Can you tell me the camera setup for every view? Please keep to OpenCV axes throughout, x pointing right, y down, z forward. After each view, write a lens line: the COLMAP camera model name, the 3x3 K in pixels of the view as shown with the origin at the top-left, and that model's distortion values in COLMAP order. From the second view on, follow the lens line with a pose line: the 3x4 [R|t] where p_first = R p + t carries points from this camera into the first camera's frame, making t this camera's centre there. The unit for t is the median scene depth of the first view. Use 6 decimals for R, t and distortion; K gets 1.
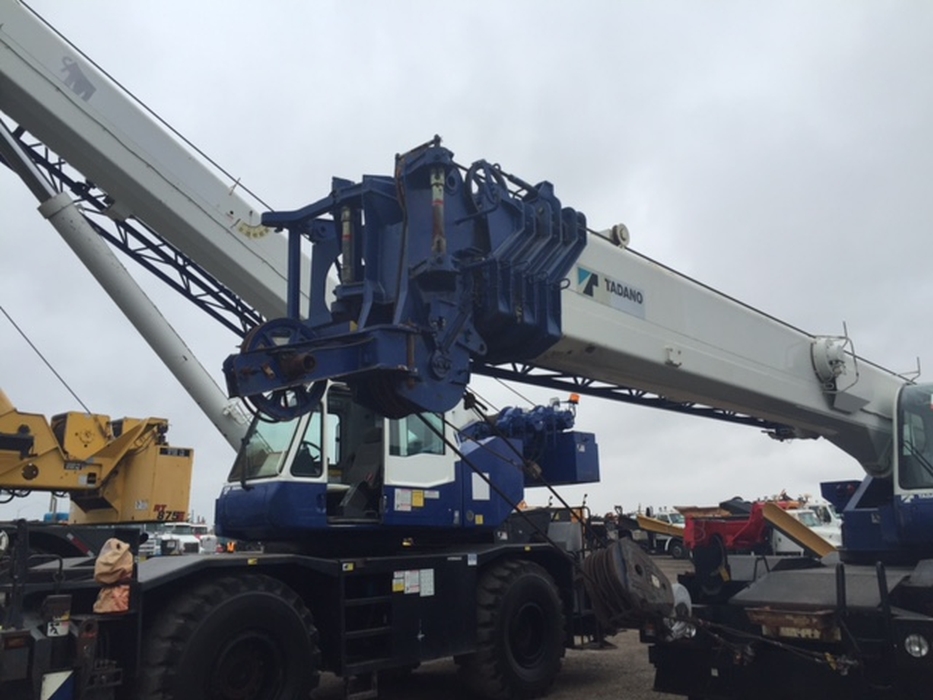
lens RADIAL K [[807.6, 0, 474.7], [0, 807.6, 358.7], [0, 0, 1]] dist [0.078725, -0.104150]
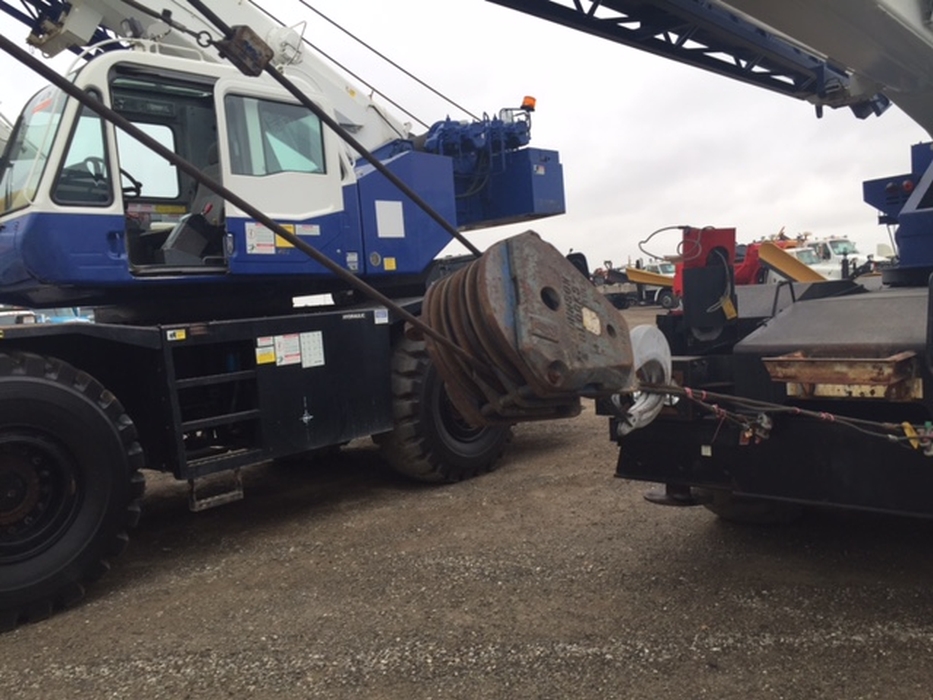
lens RADIAL K [[779.5, 0, 413.8], [0, 779.5, 391.0], [0, 0, 1]] dist [0.006955, 0.004344]
pose [[0.995176, -0.055516, -0.080886, 0.094395], [0.078580, 0.944688, 0.318416, 0.098839], [0.058734, -0.323236, 0.944494, 0.344108]]
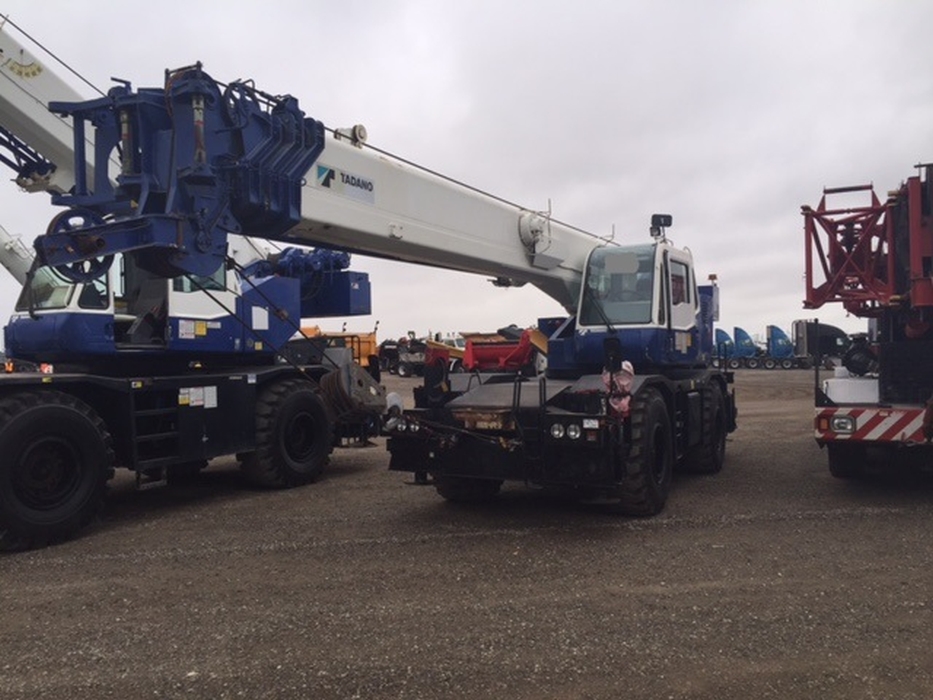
lens RADIAL K [[778.8, 0, 505.0], [0, 778.8, 355.0], [0, 0, 1]] dist [0.070295, -0.072579]
pose [[0.959465, 0.003407, 0.281807, 0.033957], [-0.062327, 0.977733, 0.200384, -0.047986], [-0.274849, -0.209826, 0.938313, -0.209117]]
